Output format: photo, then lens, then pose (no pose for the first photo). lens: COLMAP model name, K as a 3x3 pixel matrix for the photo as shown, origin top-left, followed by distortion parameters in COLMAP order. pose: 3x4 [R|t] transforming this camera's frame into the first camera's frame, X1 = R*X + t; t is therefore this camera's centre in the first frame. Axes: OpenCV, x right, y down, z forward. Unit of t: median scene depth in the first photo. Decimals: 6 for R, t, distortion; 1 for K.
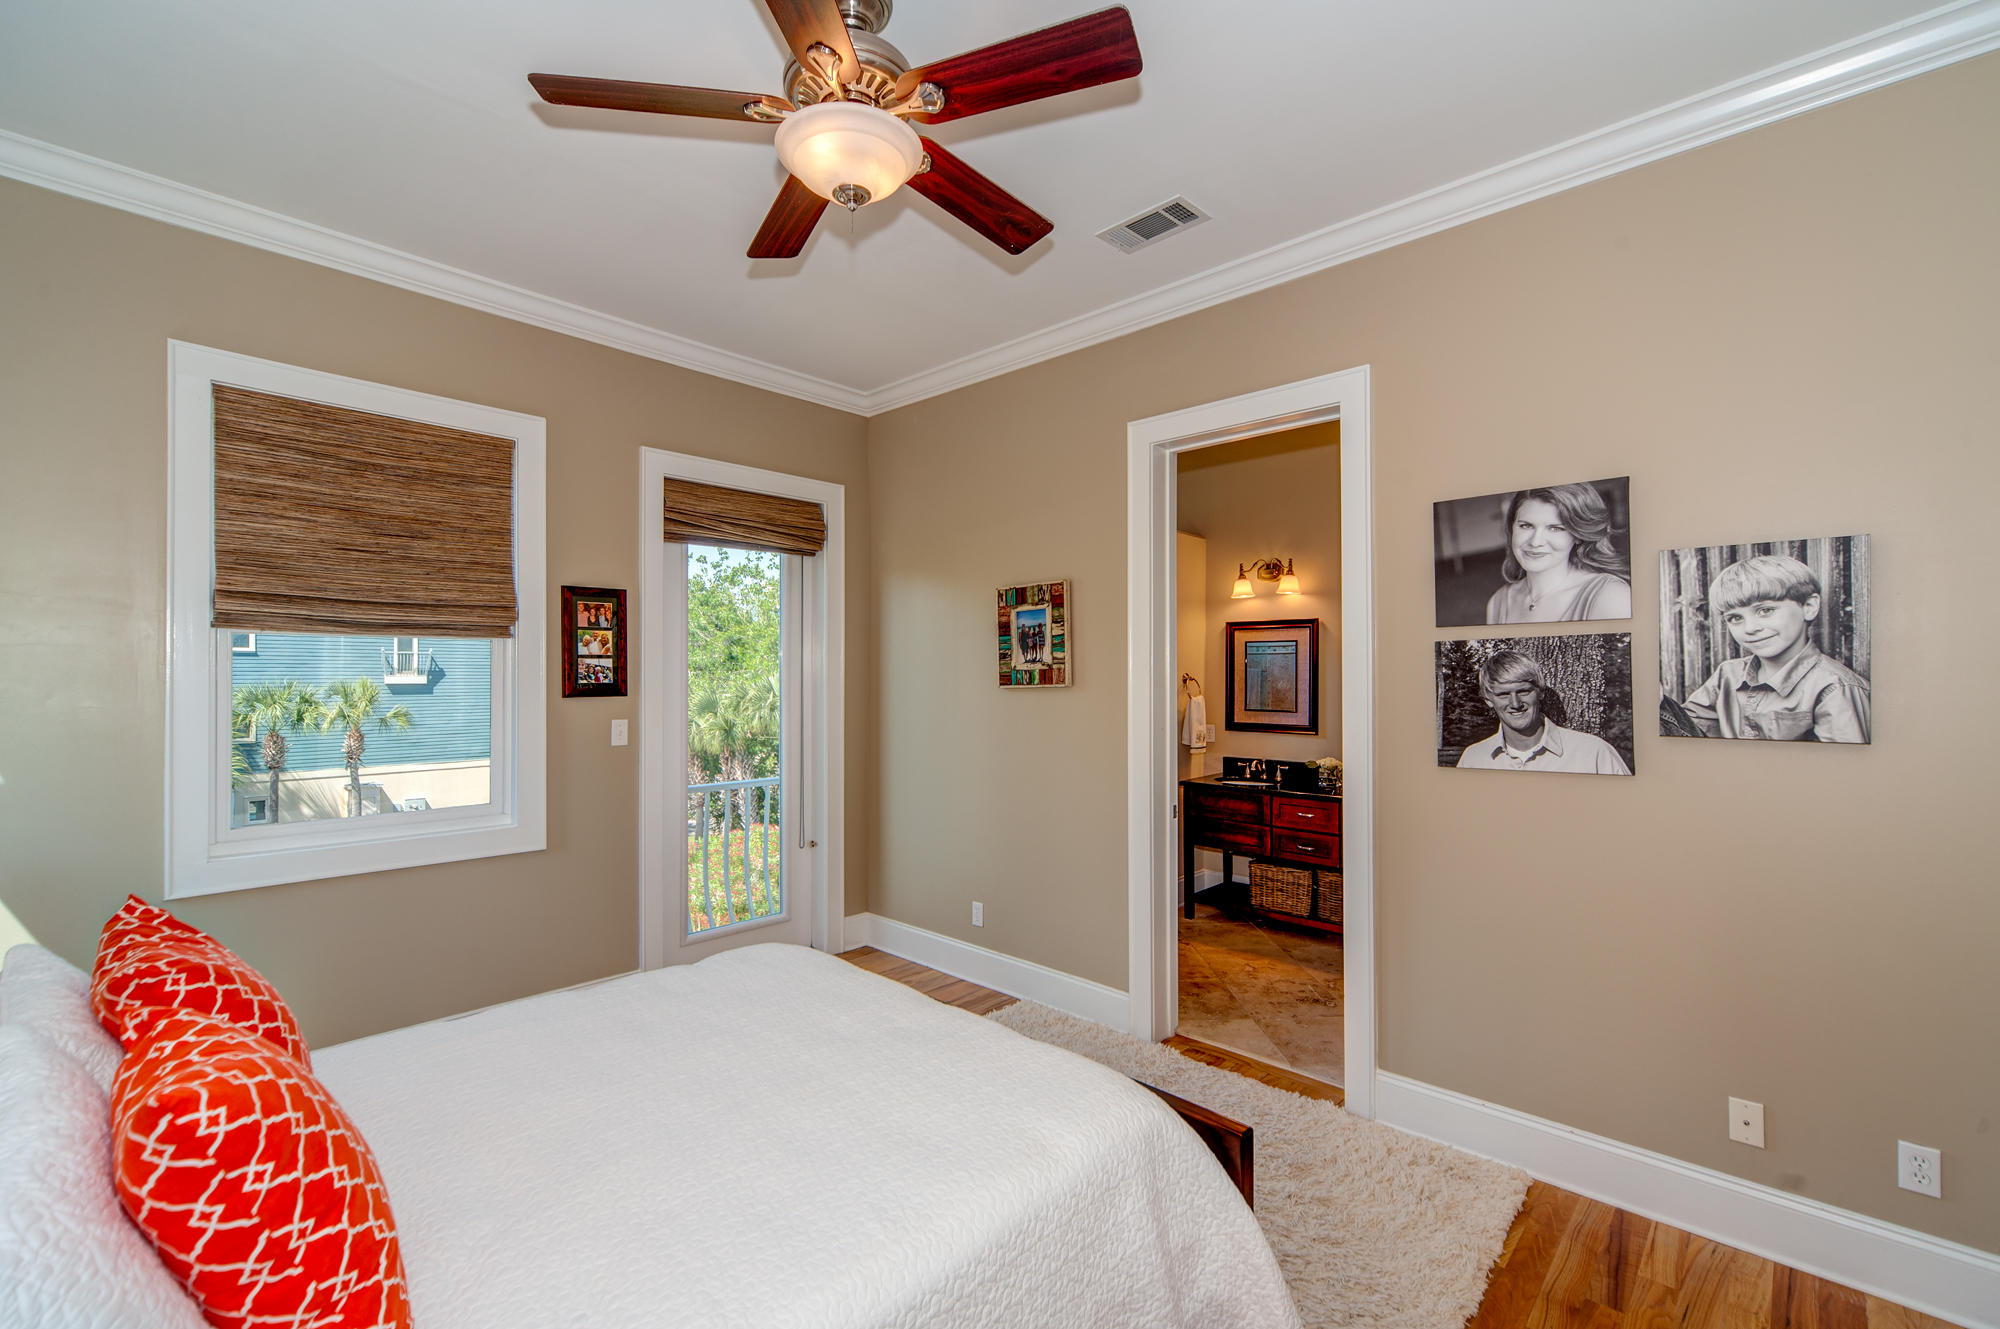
lens RADIAL K [[868.7, 0, 1000.0], [0, 868.7, 664.5], [0, 0, 1]] dist [0.001013, 0.000049]
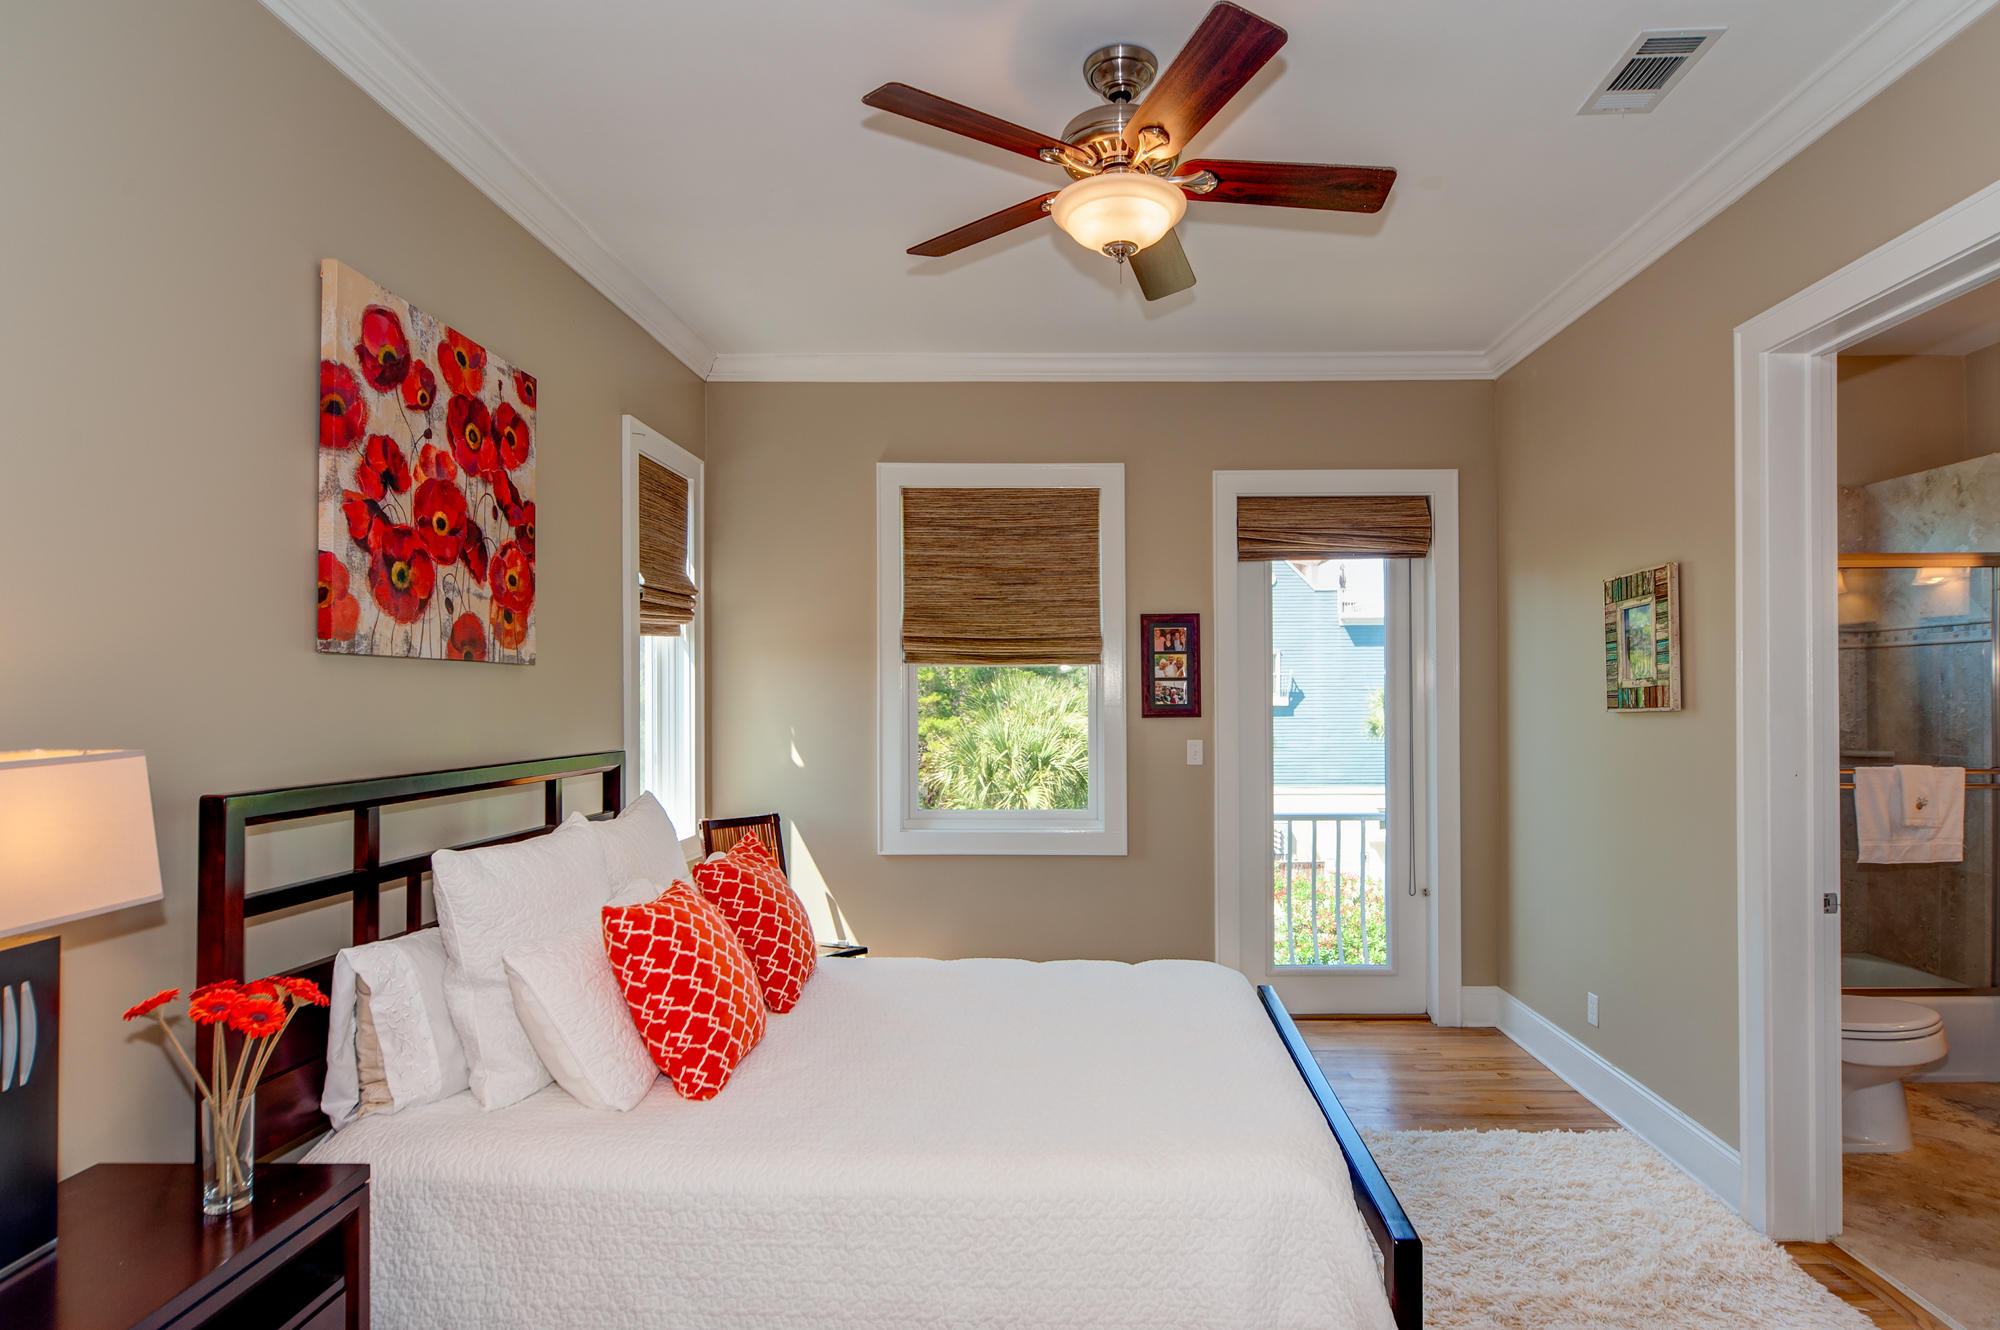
lens RADIAL K [[1011.1, 0, 1004.1], [0, 1011.1, 691.4], [0, 0, 1]] dist [0.001658, 0.000722]
pose [[0.669934, -0.007622, -0.742382, 0.321467], [0.012656, 0.999919, 0.001154, 0.001679], [0.742313, -0.010169, 0.669976, 0.028092]]
